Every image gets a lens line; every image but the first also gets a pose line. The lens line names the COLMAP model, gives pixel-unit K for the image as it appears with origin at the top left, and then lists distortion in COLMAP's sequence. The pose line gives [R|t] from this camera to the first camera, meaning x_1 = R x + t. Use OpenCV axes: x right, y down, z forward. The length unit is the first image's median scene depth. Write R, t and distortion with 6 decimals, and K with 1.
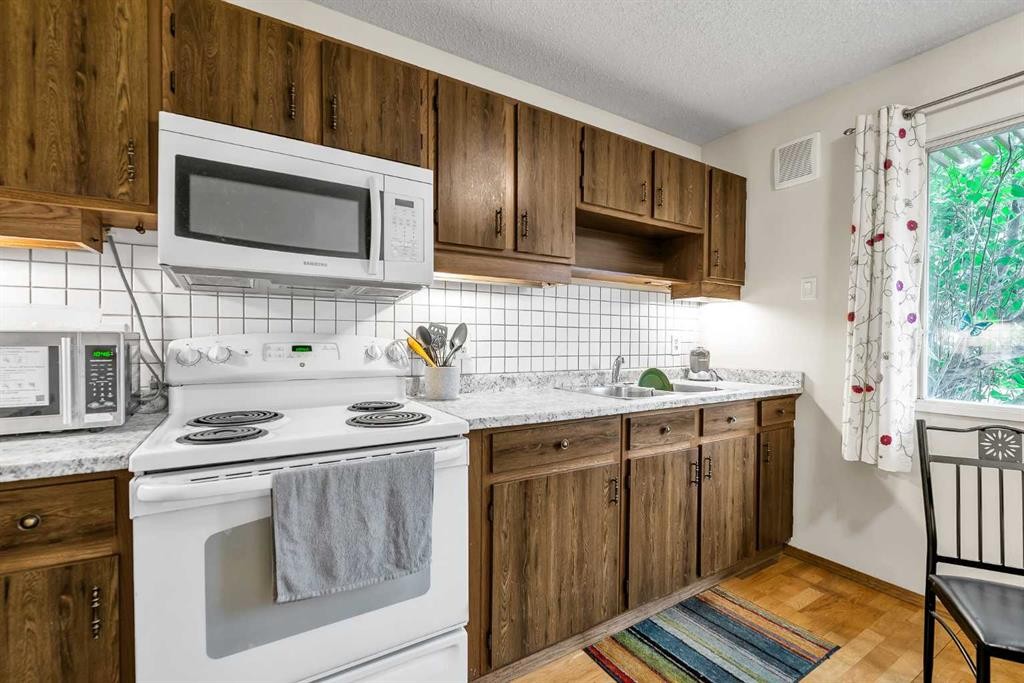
lens RADIAL K [[443.0, 0, 515.6], [0, 443.0, 346.1], [0, 0, 1]] dist [-0.003169, -0.001942]
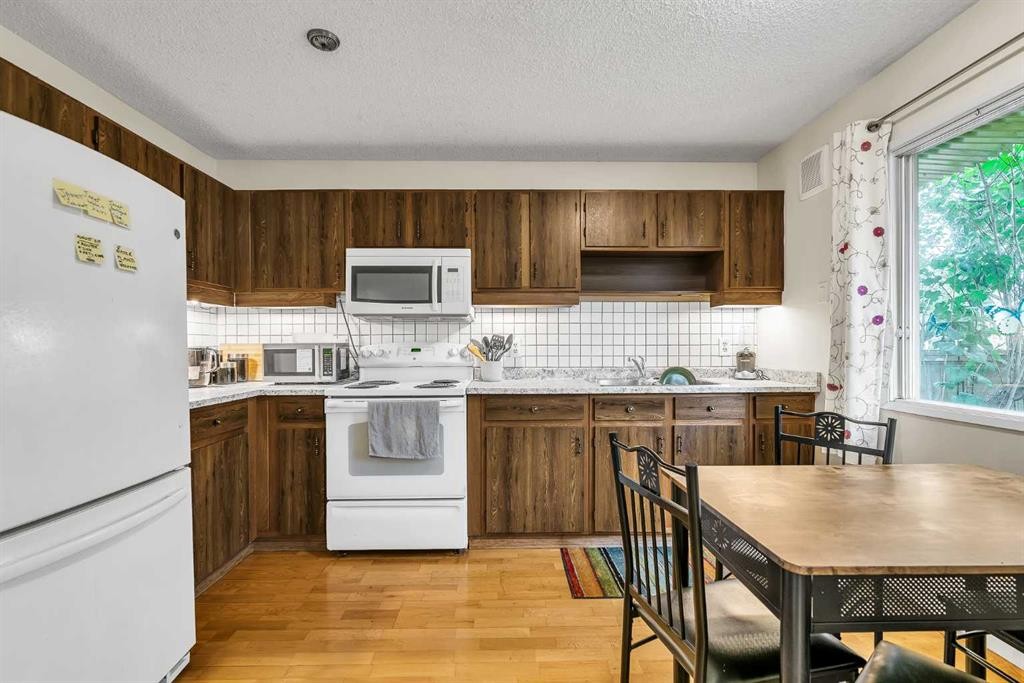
lens RADIAL K [[443.0, 0, 509.1], [0, 443.0, 345.4], [0, 0, 1]] dist [-0.003169, -0.001942]
pose [[0.861007, -0.007591, -0.508536, 0.819176], [0.001966, 0.999931, -0.011598, 0.007884], [0.508589, 0.008986, 0.860963, -0.420596]]
